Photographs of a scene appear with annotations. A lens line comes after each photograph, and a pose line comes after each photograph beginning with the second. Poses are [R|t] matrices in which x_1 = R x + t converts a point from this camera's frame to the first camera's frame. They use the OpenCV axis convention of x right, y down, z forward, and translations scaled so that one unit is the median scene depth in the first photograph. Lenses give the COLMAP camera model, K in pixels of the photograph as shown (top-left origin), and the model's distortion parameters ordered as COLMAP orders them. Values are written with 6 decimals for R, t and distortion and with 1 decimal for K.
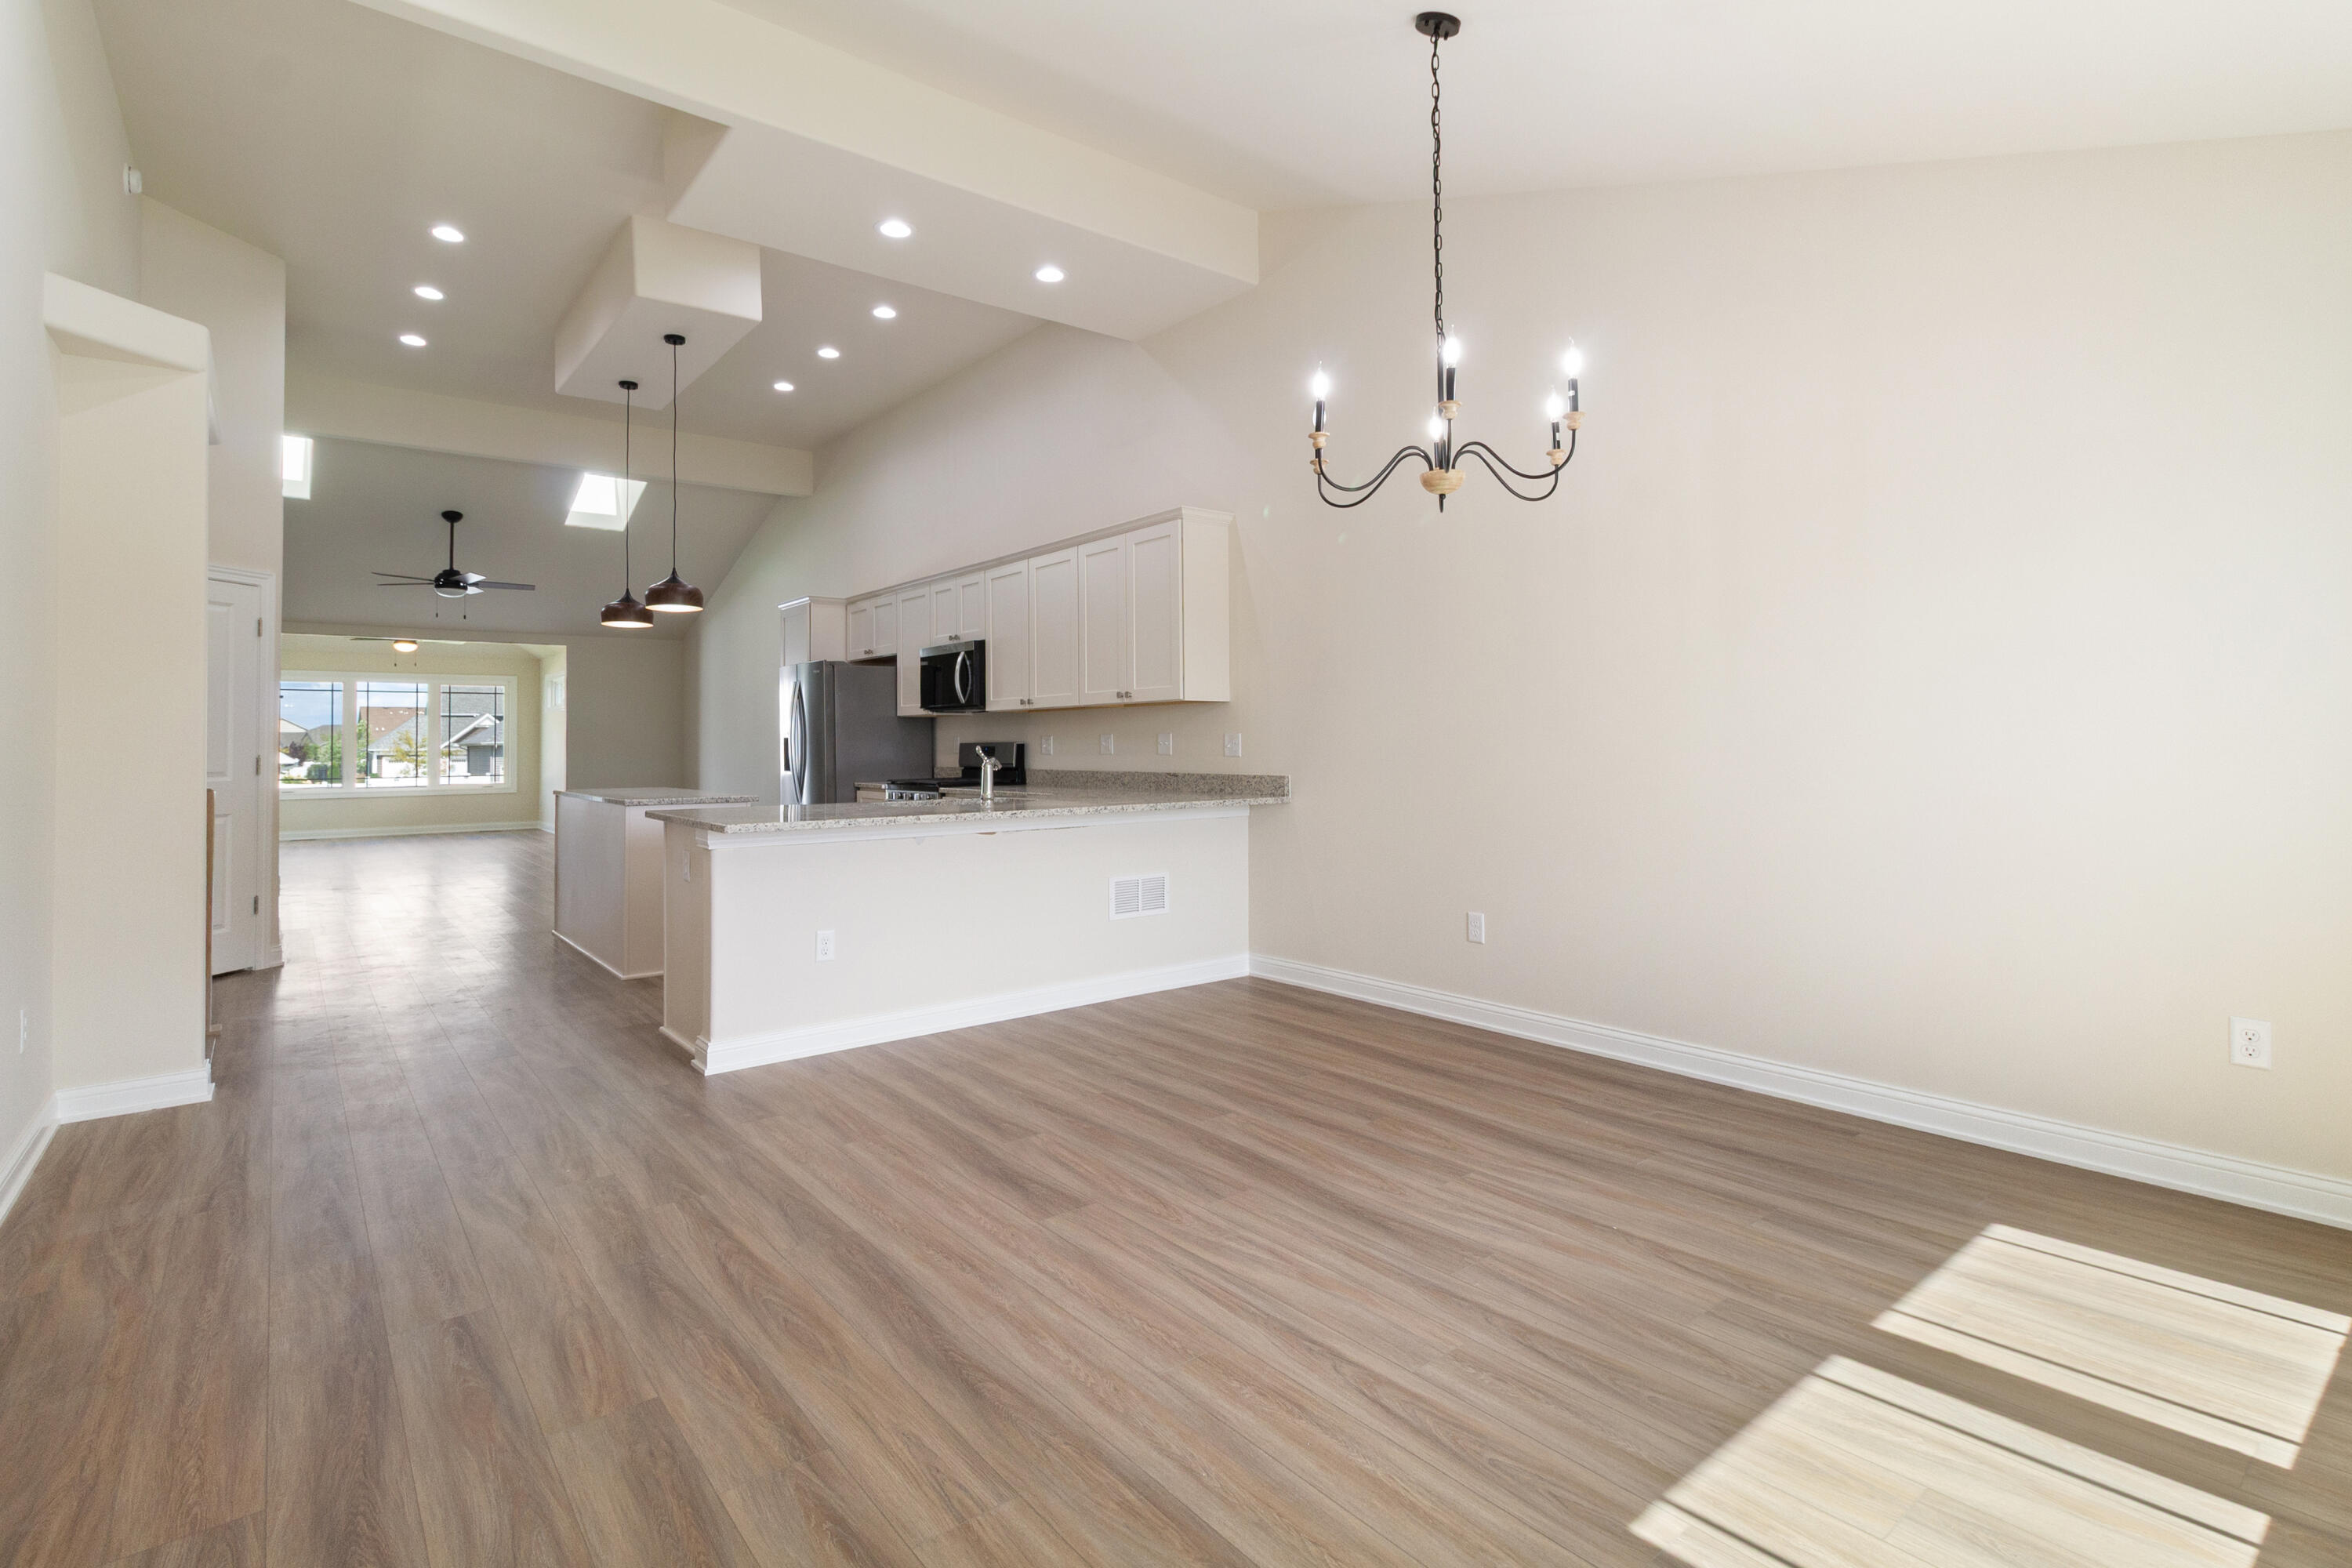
lens RADIAL K [[1091.2, 0, 1152.6], [0, 1091.2, 716.6], [0, 0, 1]] dist [0.014330, -0.000618]
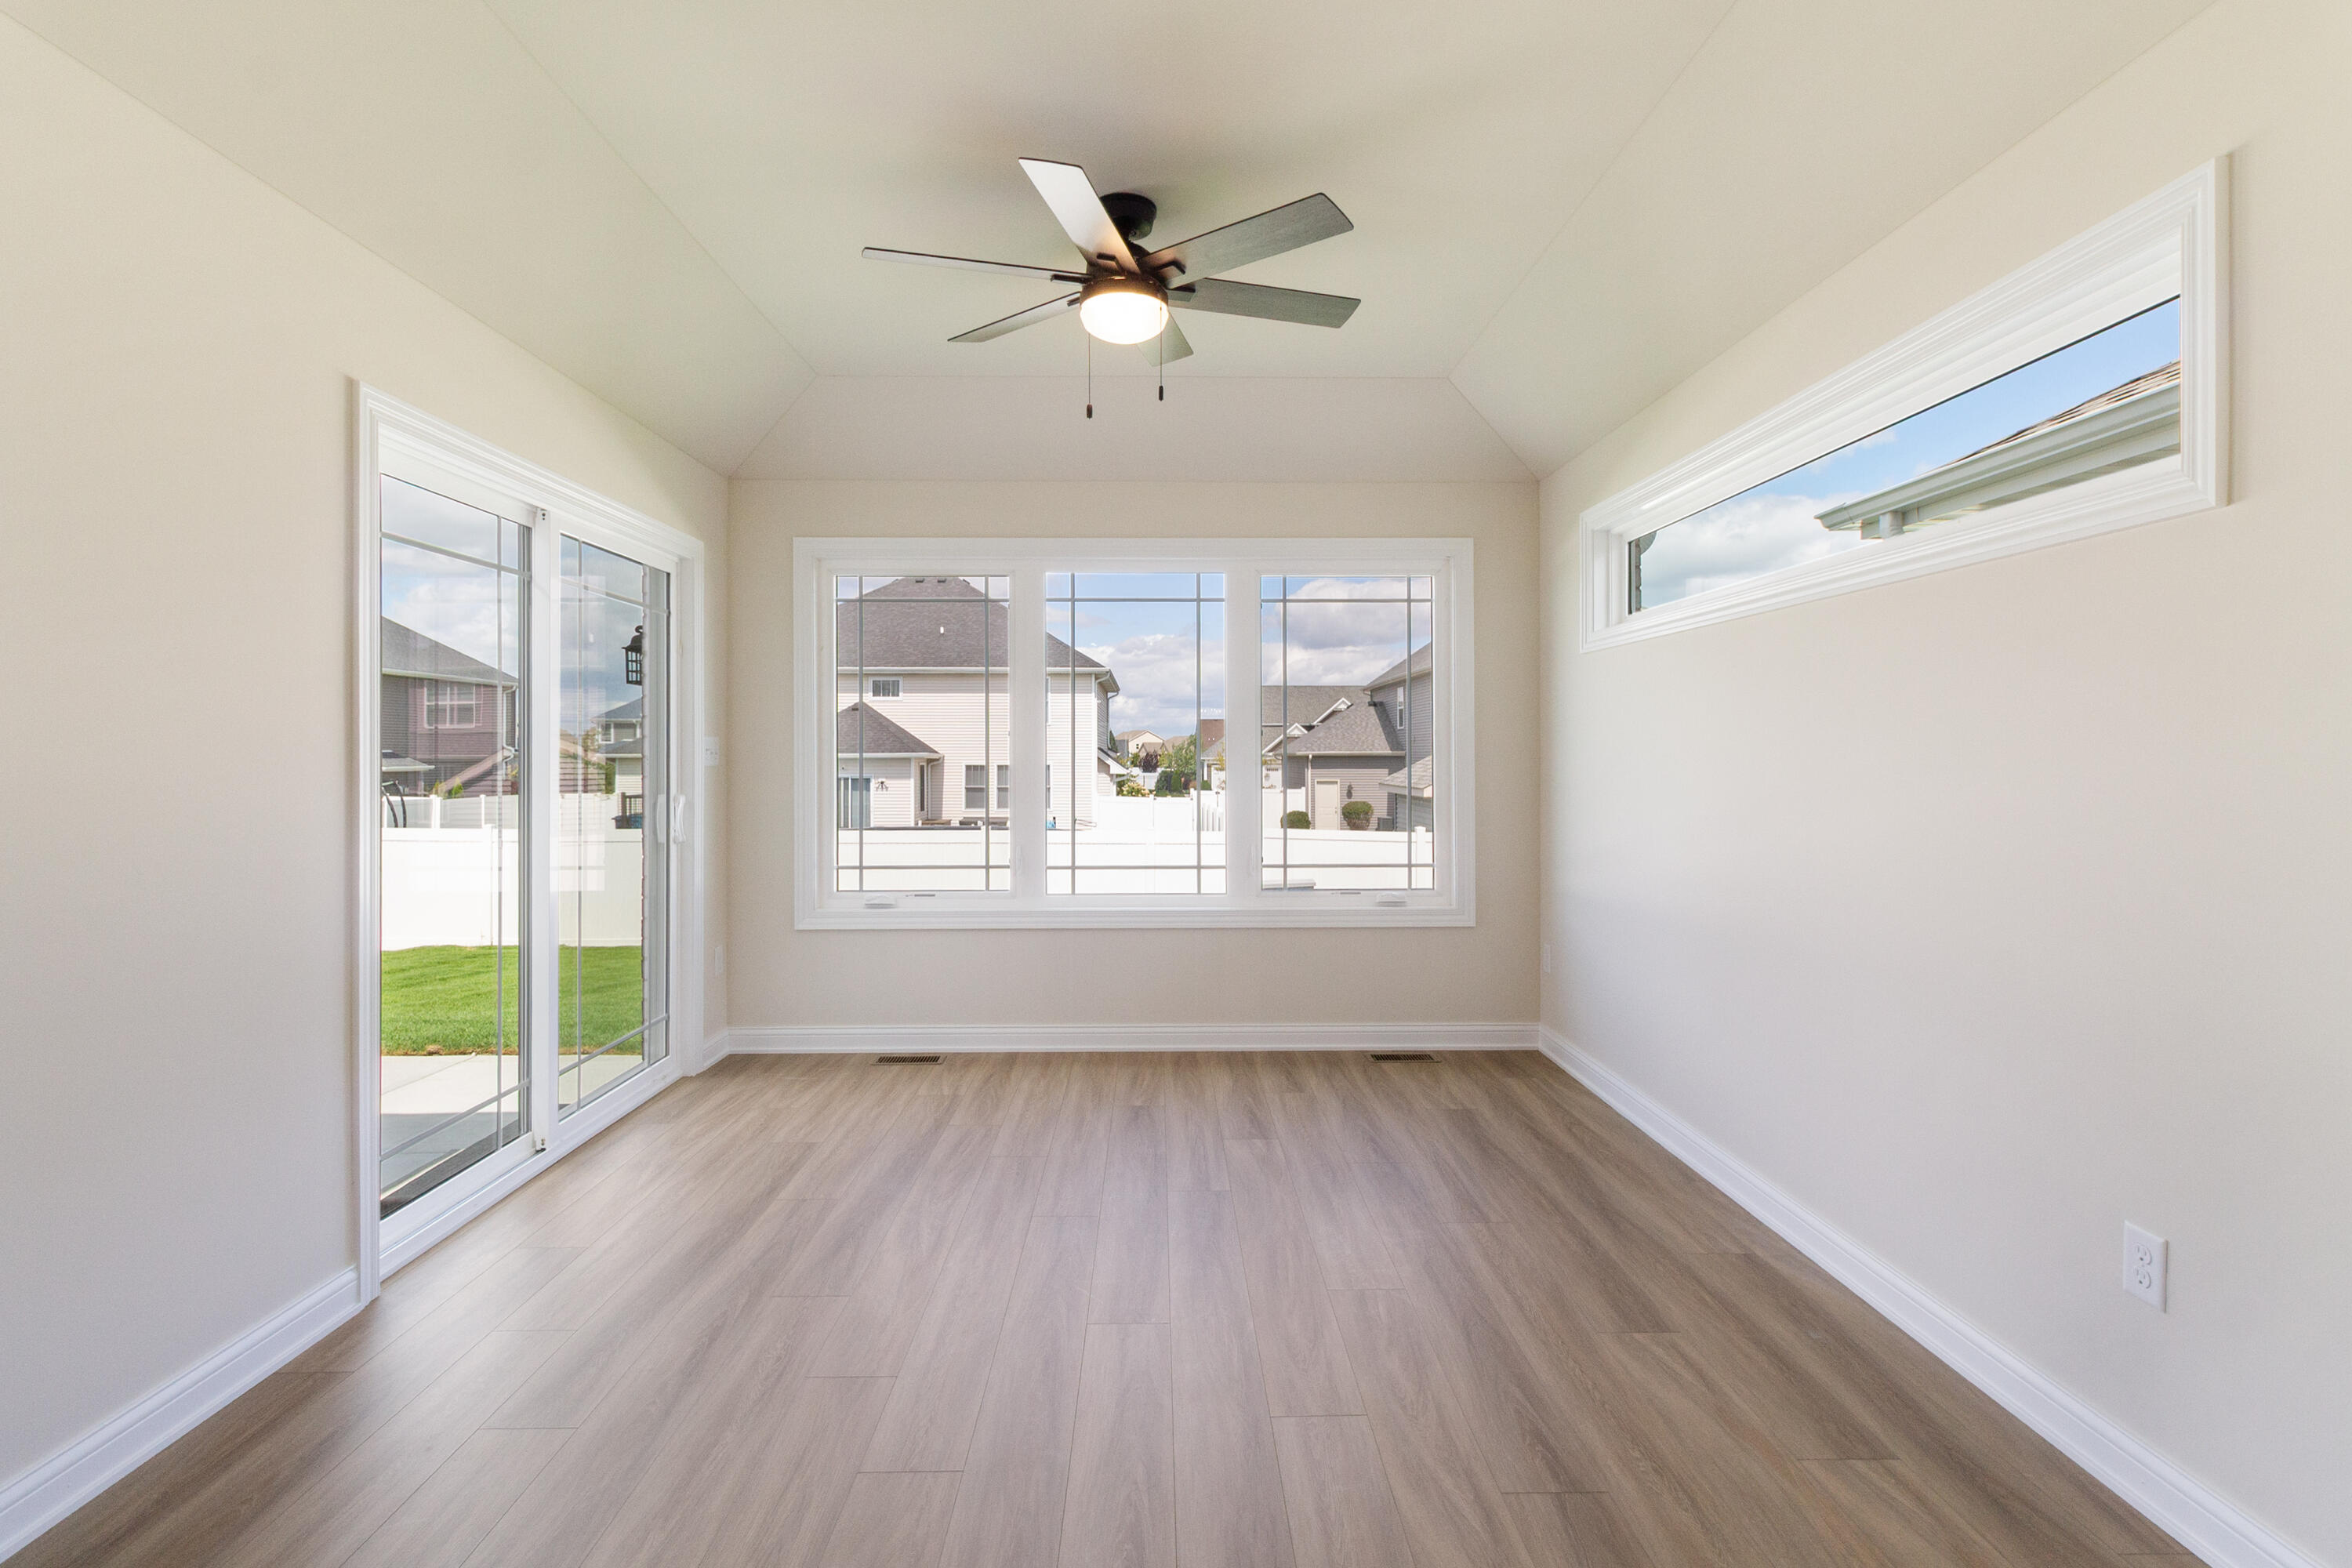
lens RADIAL K [[1141.6, 0, 1186.4], [0, 1141.6, 753.0], [0, 0, 1]] dist [0.000619, -0.000005]
pose [[0.802952, 0.007683, -0.595995, -1.028599], [0.005640, 0.999774, 0.020486, 0.033783], [0.596017, -0.019811, 0.802727, 1.581811]]
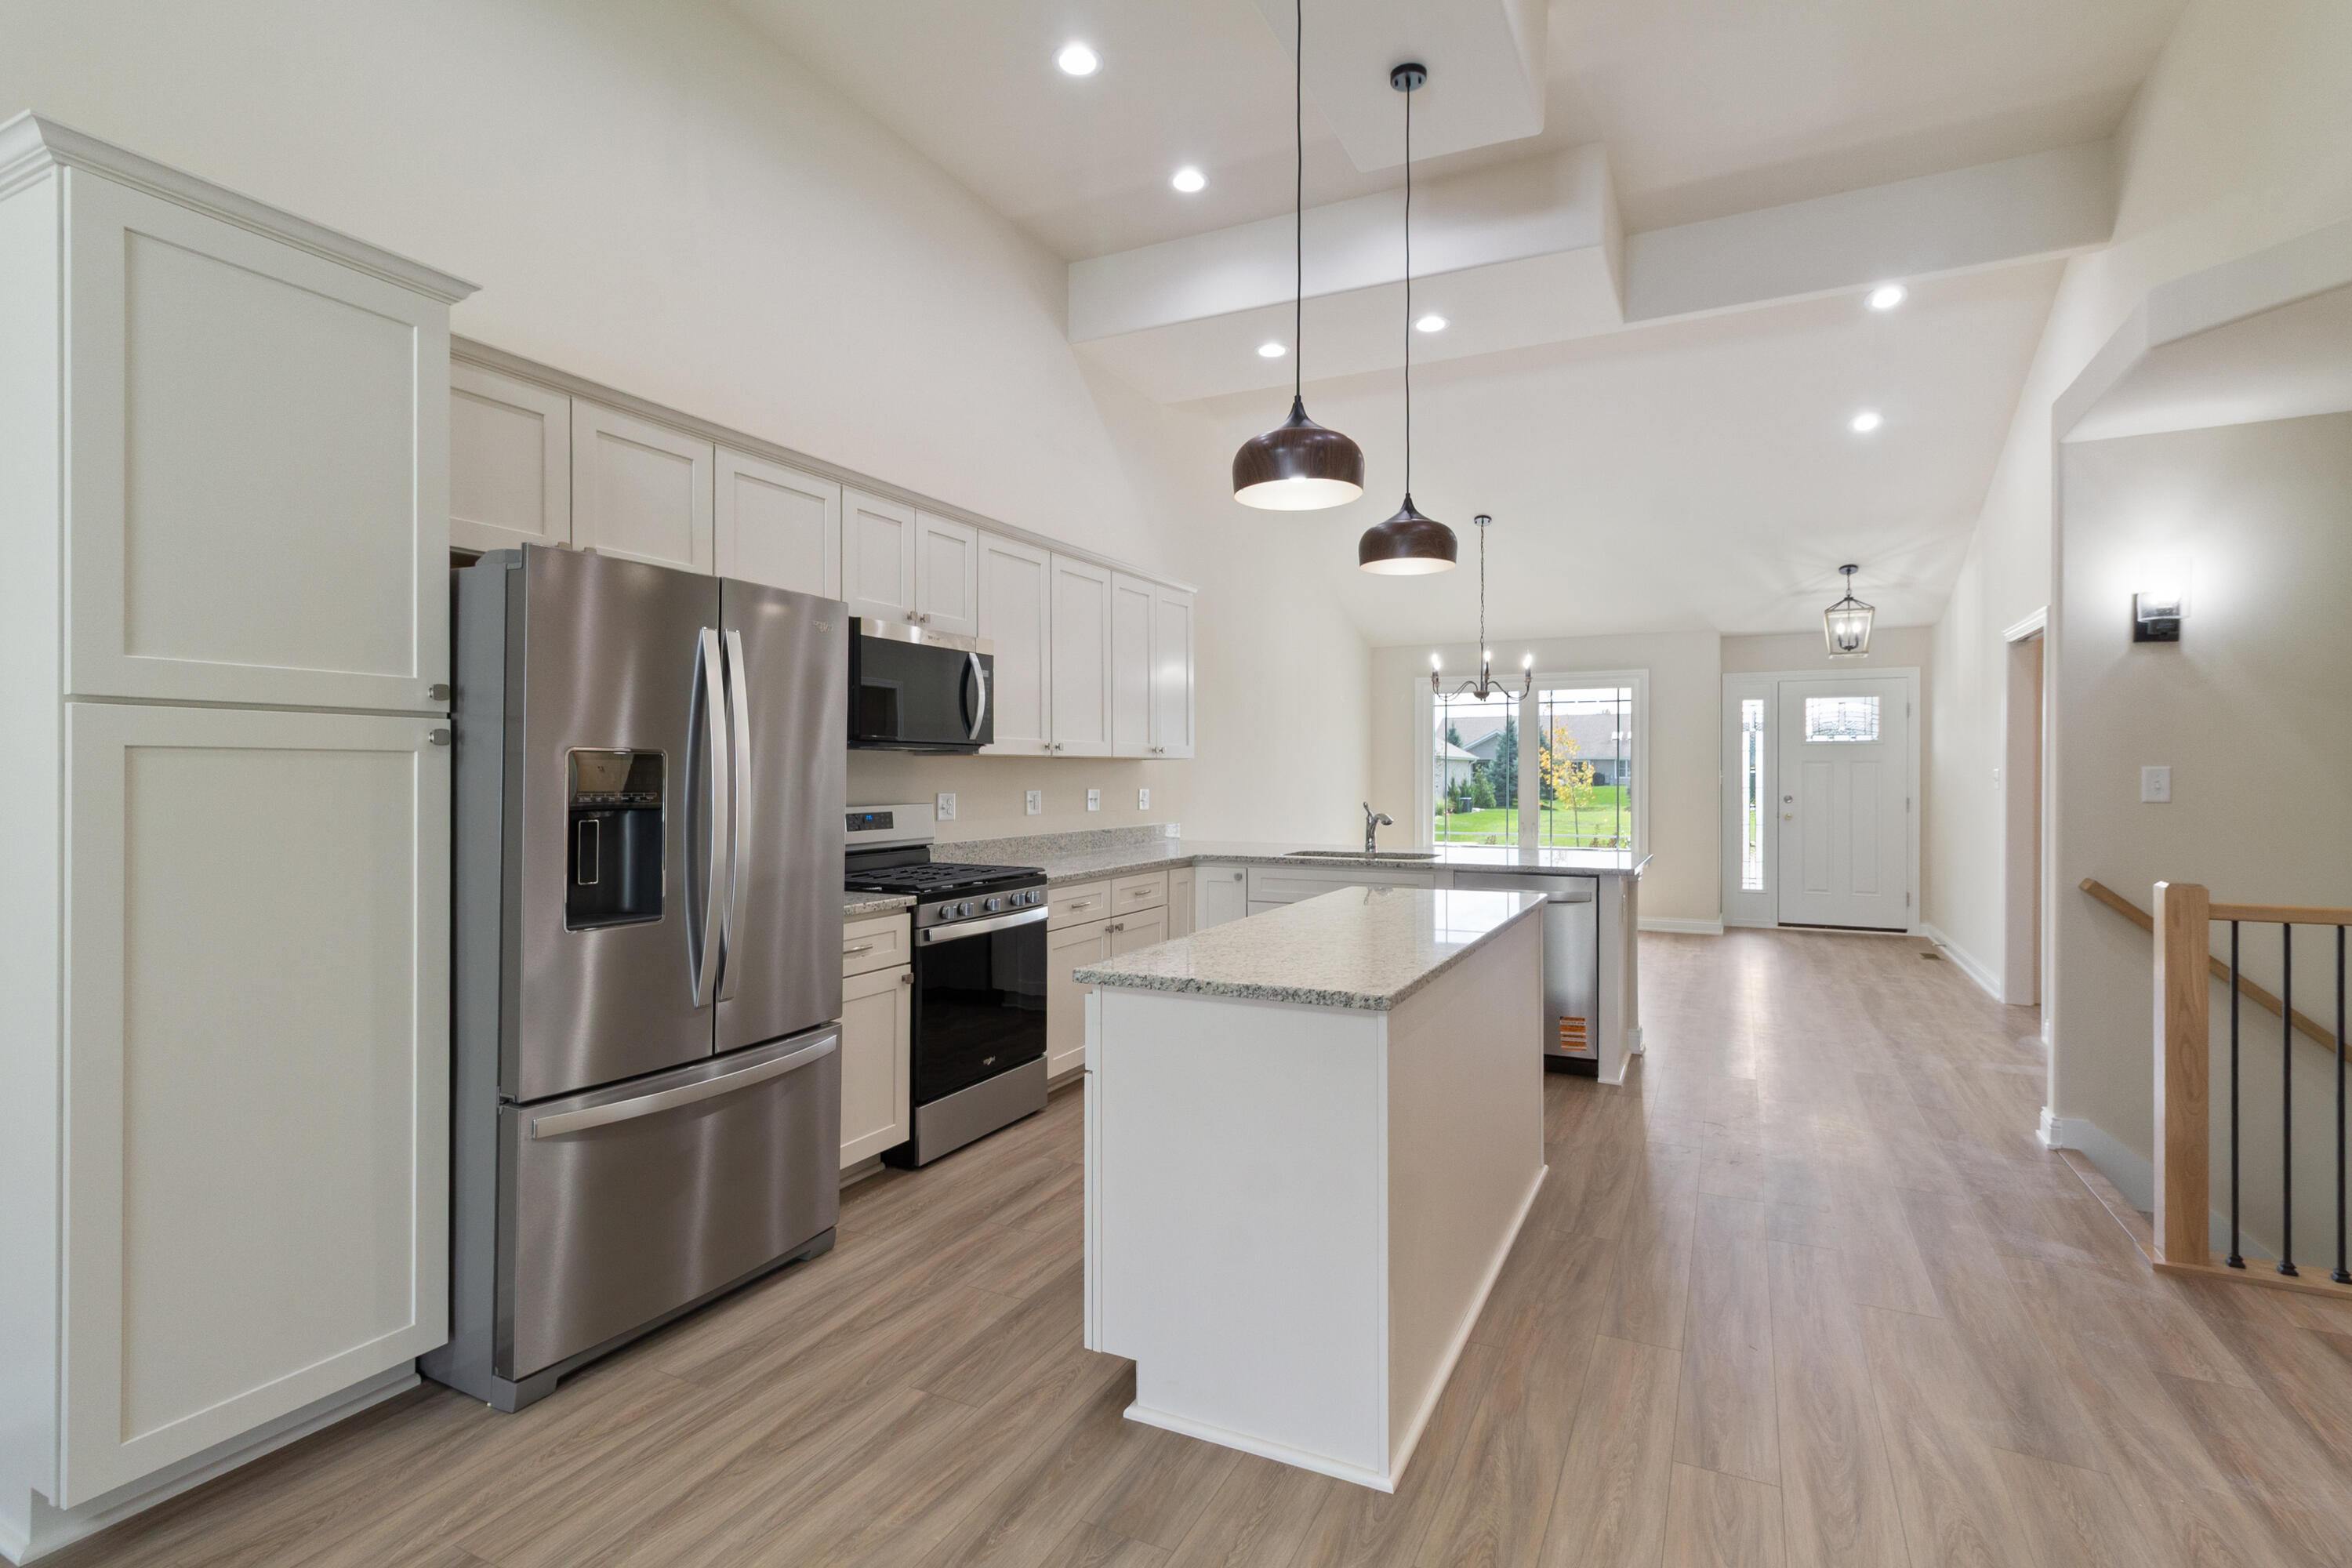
lens RADIAL K [[1113.8, 0, 1172.6], [0, 1113.8, 774.5], [0, 0, 1]] dist [0.001886, 0.000022]
pose [[-0.415673, 0.006924, 0.909488, -0.797510], [-0.020991, 0.999632, -0.017204, 0.016013], [-0.909272, -0.026242, -0.415374, 1.186633]]
